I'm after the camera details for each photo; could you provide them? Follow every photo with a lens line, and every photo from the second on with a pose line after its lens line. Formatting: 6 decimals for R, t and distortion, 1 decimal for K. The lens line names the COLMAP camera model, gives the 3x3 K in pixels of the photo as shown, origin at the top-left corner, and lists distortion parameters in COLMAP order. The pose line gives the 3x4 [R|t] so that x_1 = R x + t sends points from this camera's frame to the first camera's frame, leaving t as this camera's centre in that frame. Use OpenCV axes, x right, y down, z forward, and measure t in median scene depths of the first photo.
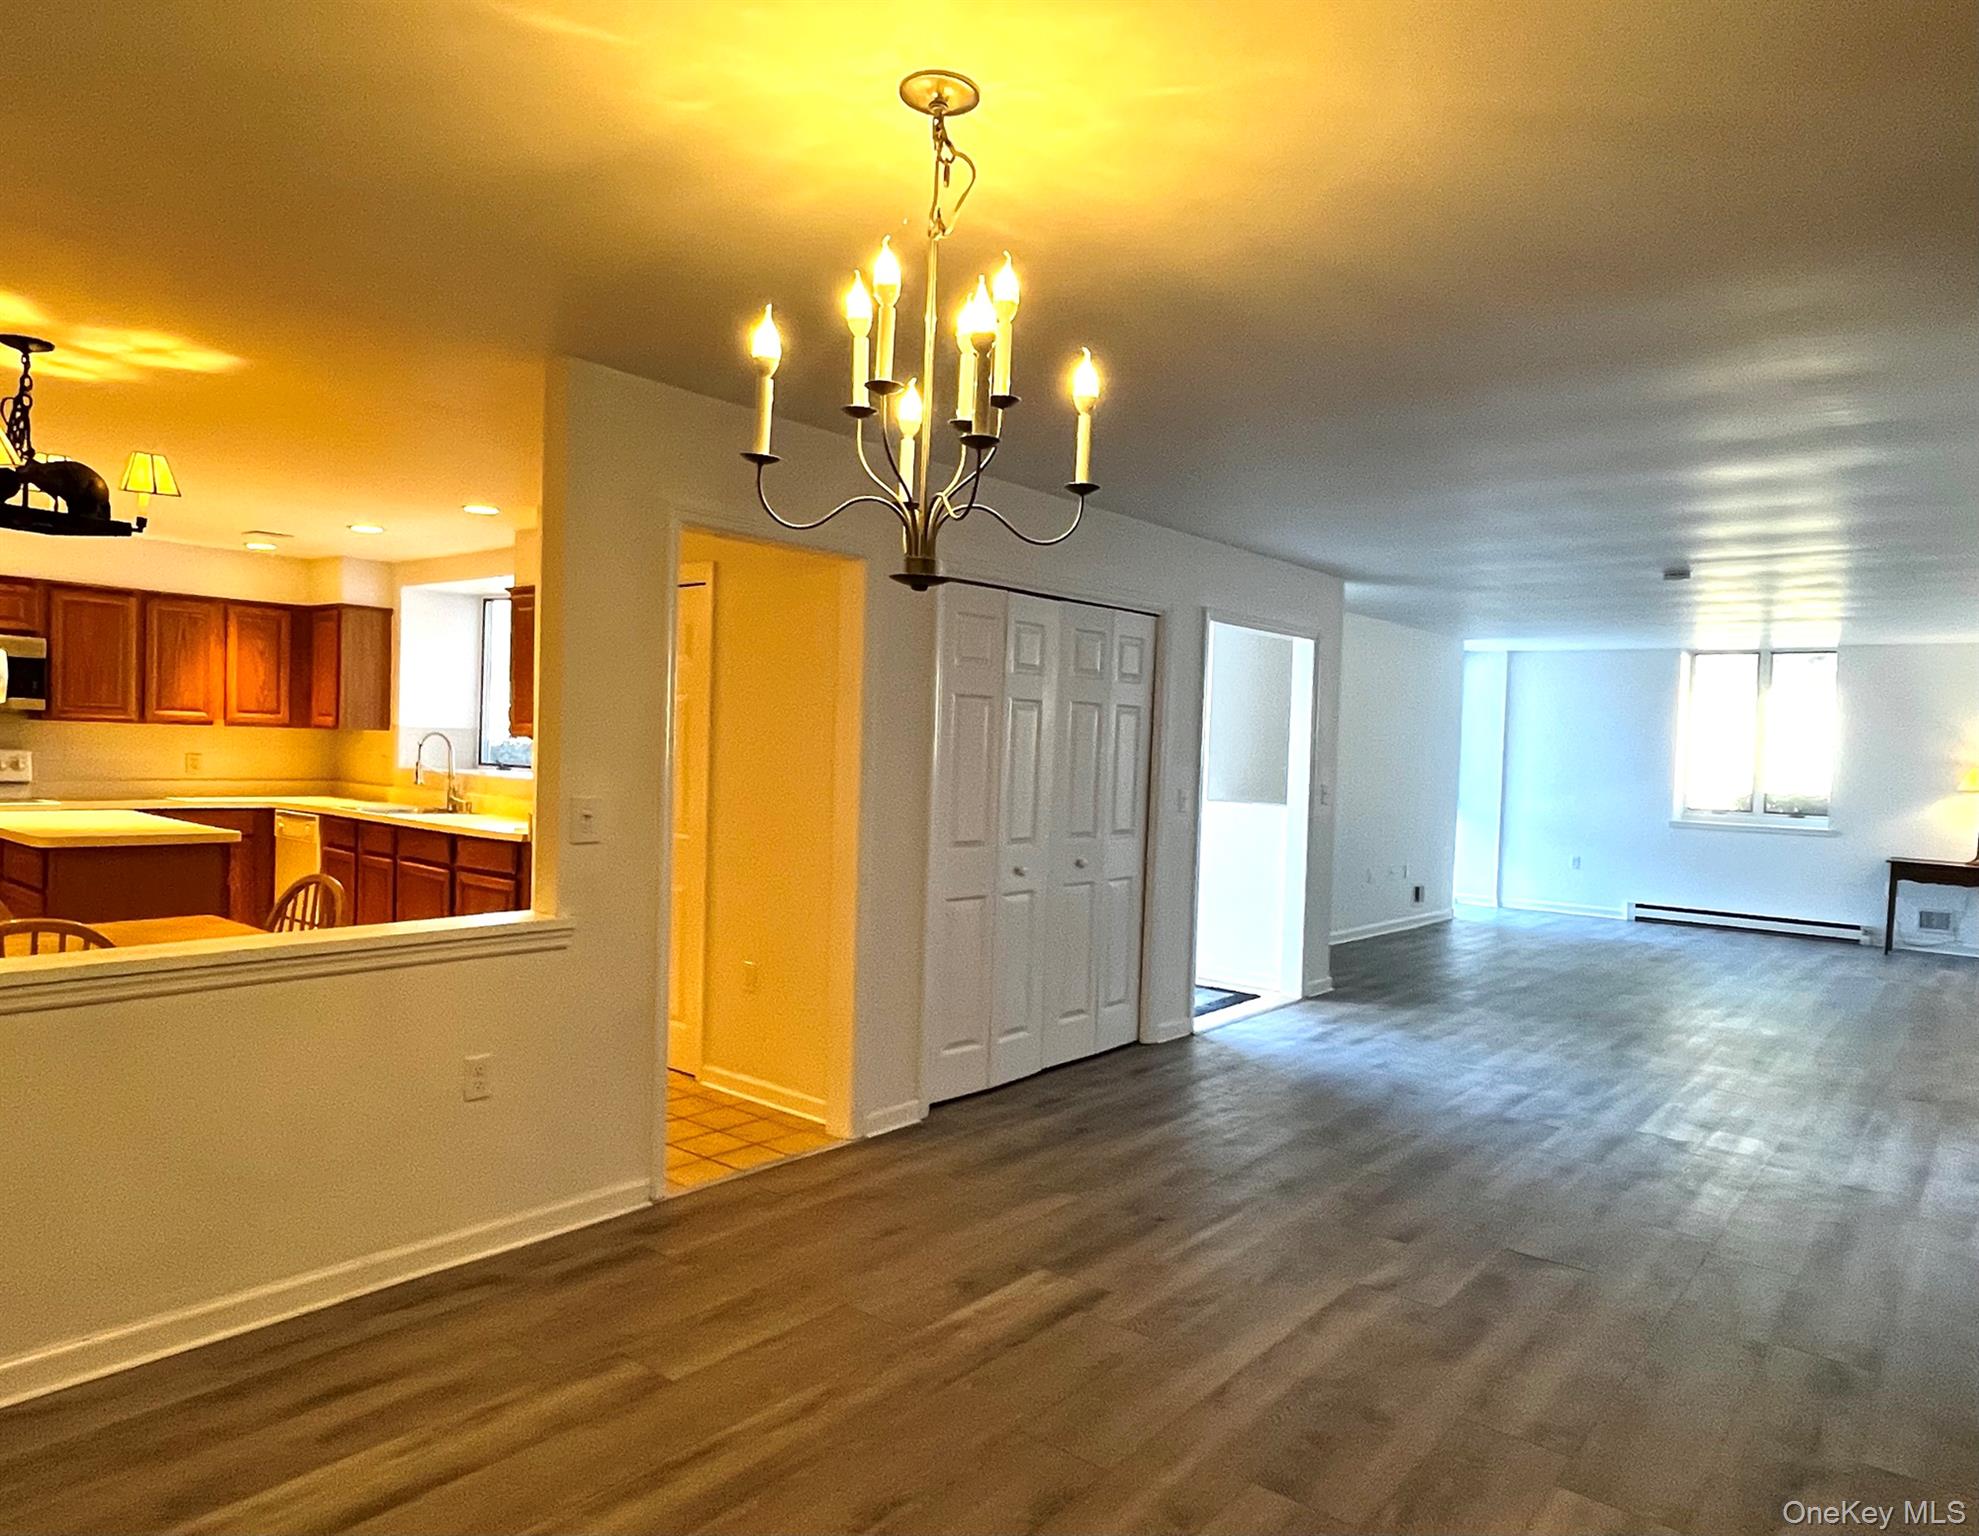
lens RADIAL K [[1255.7, 0, 1034.6], [0, 1255.7, 787.5], [0, 0, 1]] dist [-0.004952, 0.001361]
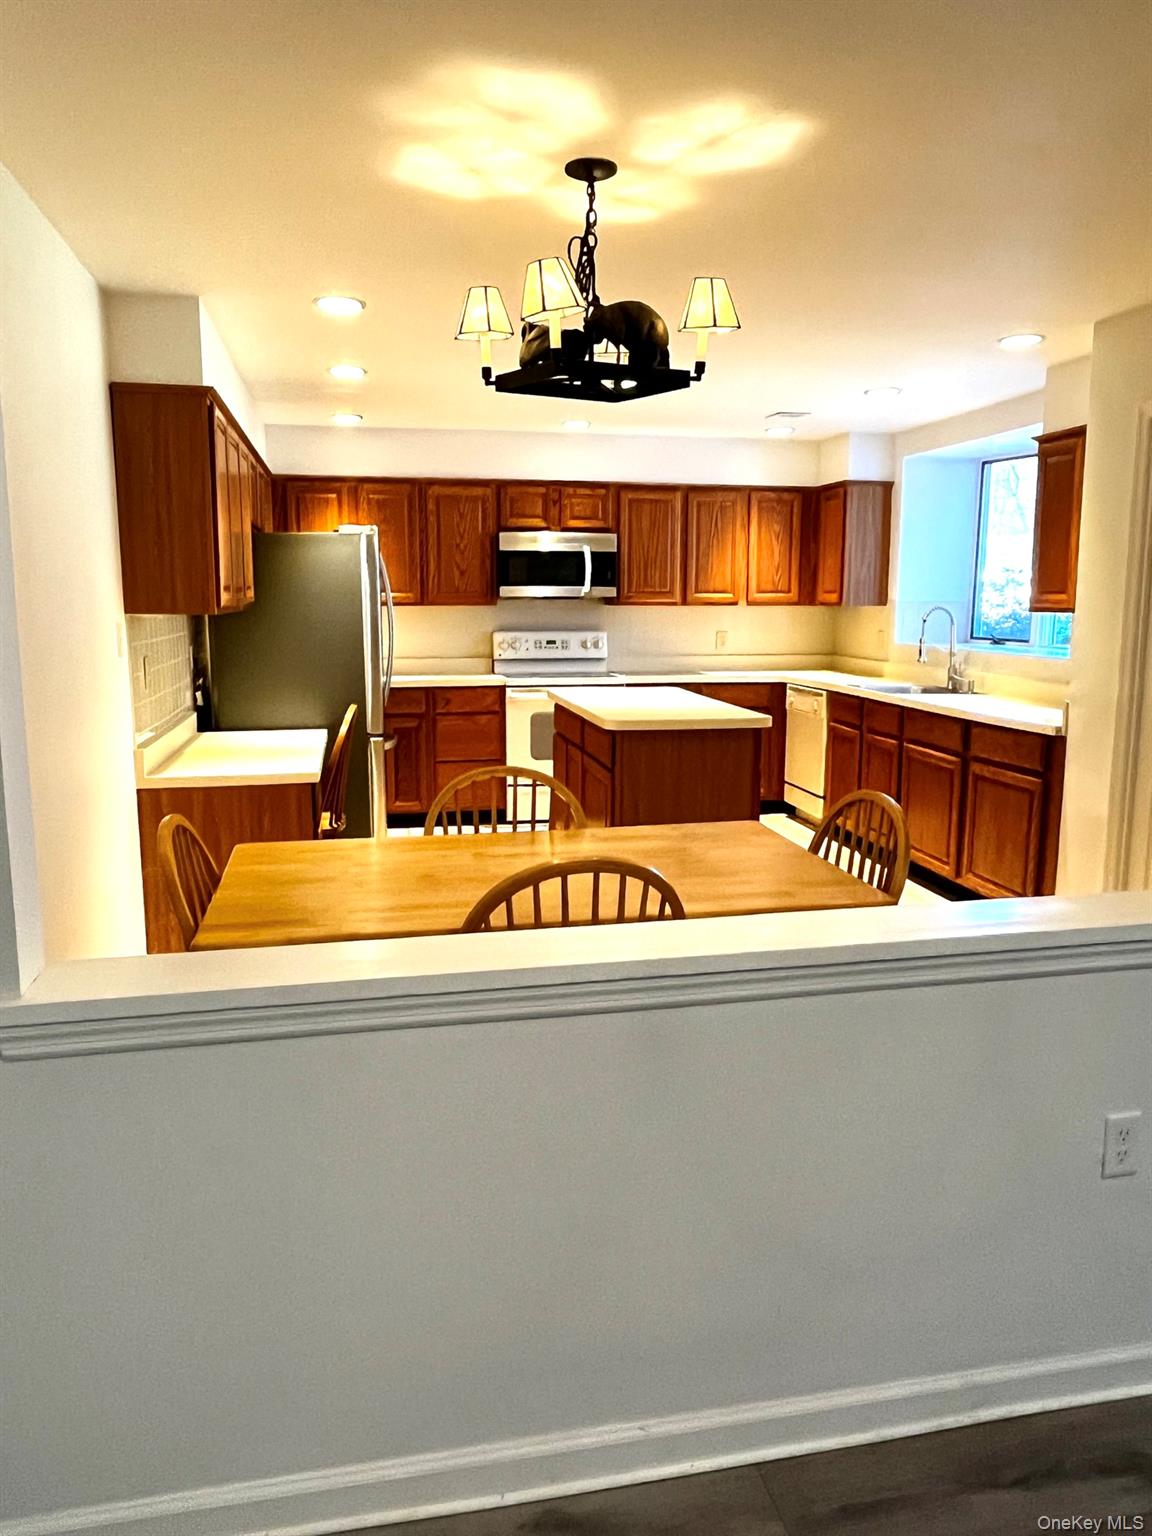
lens RADIAL K [[1080.3, 0, 577.0], [0, 1080.3, 768.8], [0, 0, 1]] dist [-0.020187, -0.001949]
pose [[0.759314, 0.069649, -0.646986, -0.160097], [0.002910, 0.993882, 0.110409, -0.014058], [0.650717, -0.085718, 0.754466, 0.209547]]
